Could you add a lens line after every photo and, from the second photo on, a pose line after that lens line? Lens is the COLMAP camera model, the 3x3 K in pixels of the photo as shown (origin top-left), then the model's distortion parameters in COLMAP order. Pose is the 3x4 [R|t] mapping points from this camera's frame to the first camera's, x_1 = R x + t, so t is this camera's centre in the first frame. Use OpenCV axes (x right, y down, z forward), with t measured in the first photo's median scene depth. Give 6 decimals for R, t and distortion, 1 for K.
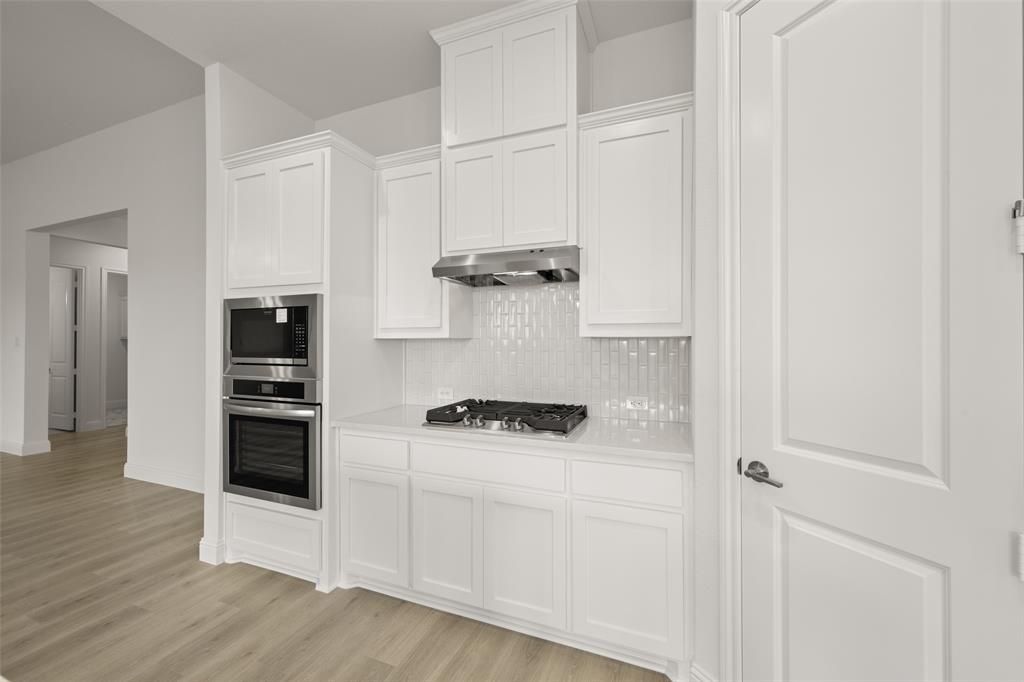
lens RADIAL K [[410.3, 0, 512.0], [0, 410.3, 341.0], [0, 0, 1]] dist [-0.000754, -0.000093]
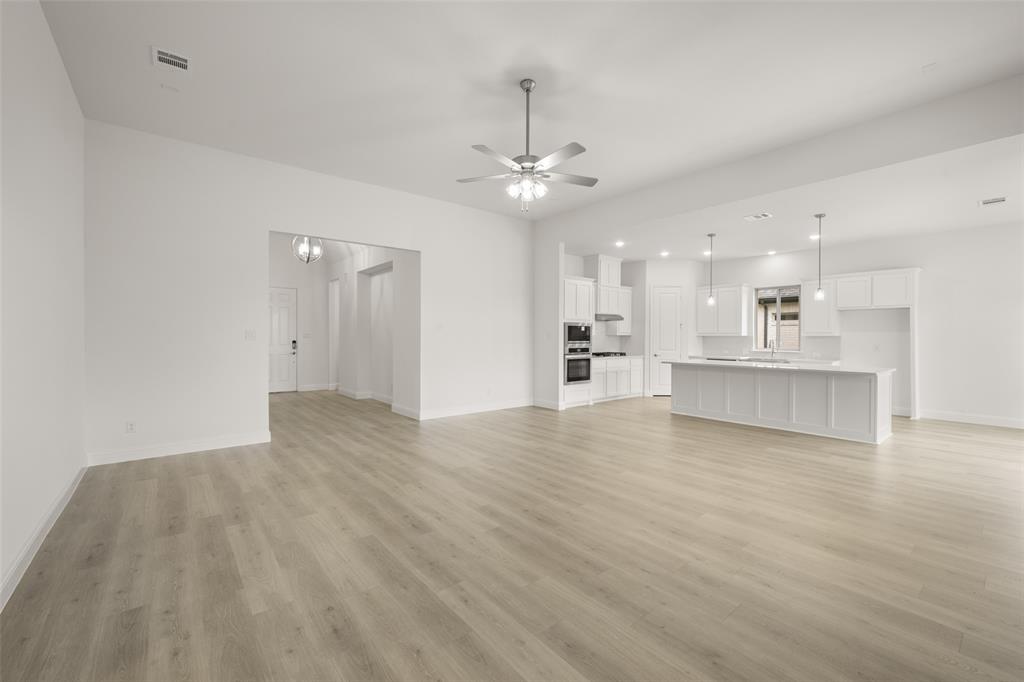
lens RADIAL K [[426.8, 0, 512.0], [0, 426.8, 341.0], [0, 0, 1]] dist [0.001314, 0.000087]
pose [[0.488348, -0.007922, 0.872613, -1.641987], [-0.004723, 0.999920, 0.011721, 0.001195], [-0.872636, -0.009845, 0.488272, -0.090205]]
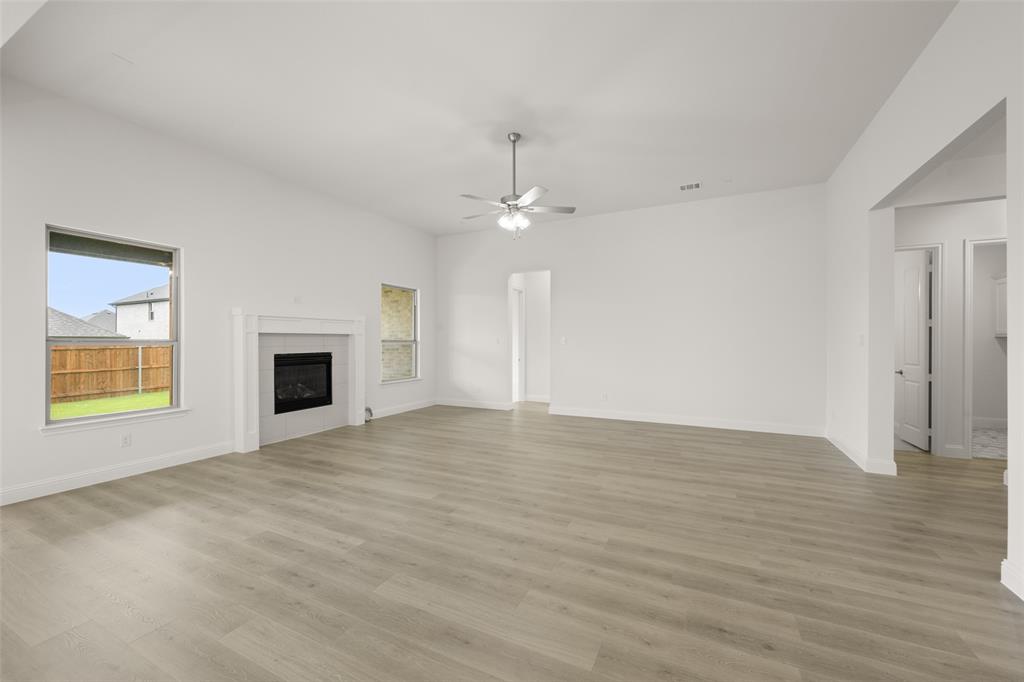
lens RADIAL K [[392.4, 0, 512.0], [0, 392.4, 341.0], [0, 0, 1]] dist [-0.001177, 0.000098]
pose [[-0.082439, -0.000764, -0.996596, -0.266304], [0.001421, 0.999999, -0.000884, 0.002916], [0.996595, -0.001489, -0.082437, 0.281887]]
